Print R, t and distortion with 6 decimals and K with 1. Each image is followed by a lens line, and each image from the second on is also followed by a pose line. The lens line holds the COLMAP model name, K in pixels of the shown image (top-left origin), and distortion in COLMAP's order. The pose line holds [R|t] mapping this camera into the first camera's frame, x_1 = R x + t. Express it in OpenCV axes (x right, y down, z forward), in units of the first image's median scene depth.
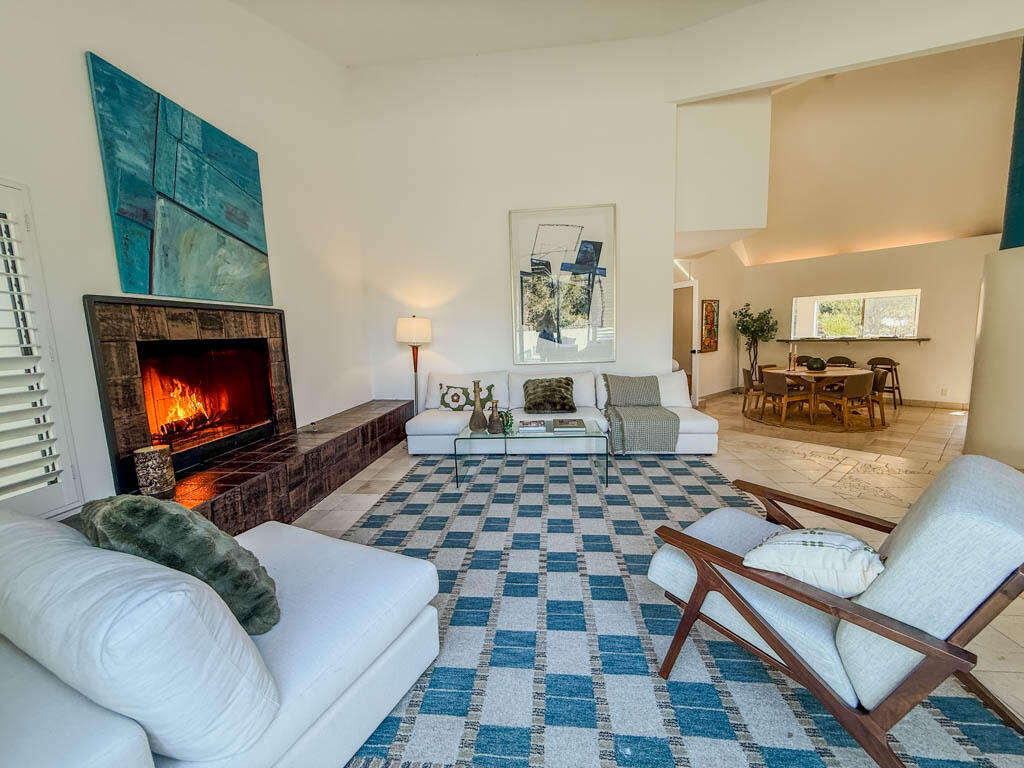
lens RADIAL K [[407.5, 0, 510.1], [0, 407.5, 382.6], [0, 0, 1]] dist [-0.001153, 0.001272]
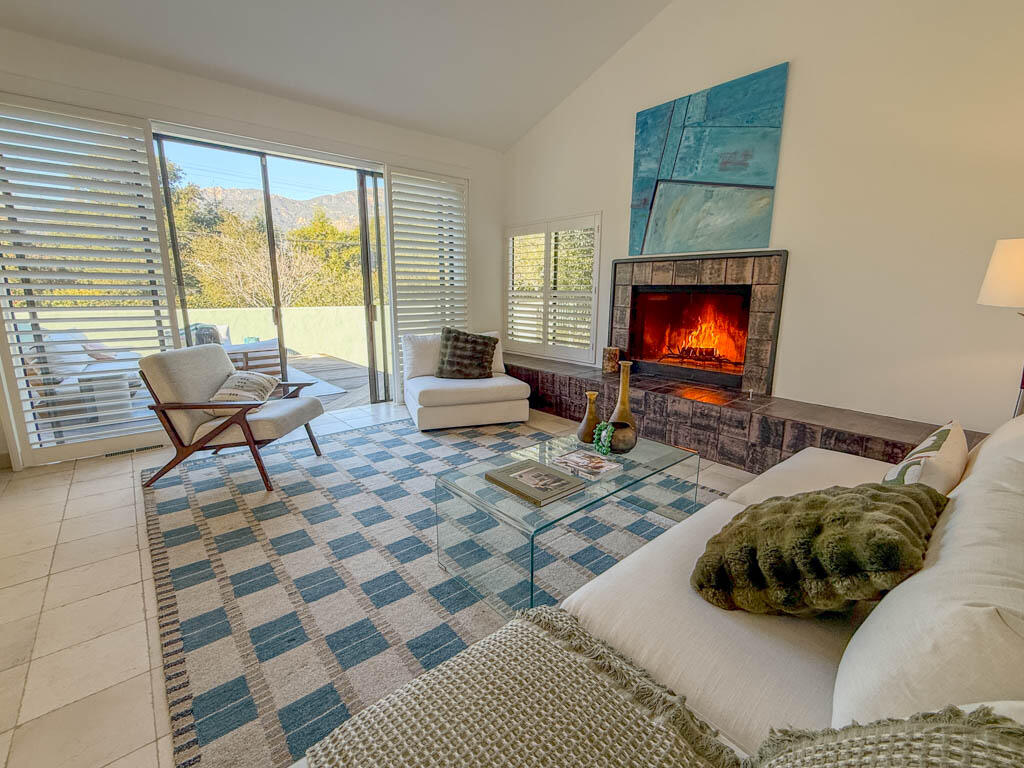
lens RADIAL K [[456.0, 0, 510.9], [0, 456.0, 383.9], [0, 0, 1]] dist [-0.005029, -0.000215]
pose [[-0.695749, 0.176898, -0.696162, 0.626016], [-0.069013, 0.948252, 0.309927, -0.207902], [0.714962, 0.263676, -0.647537, 1.557242]]
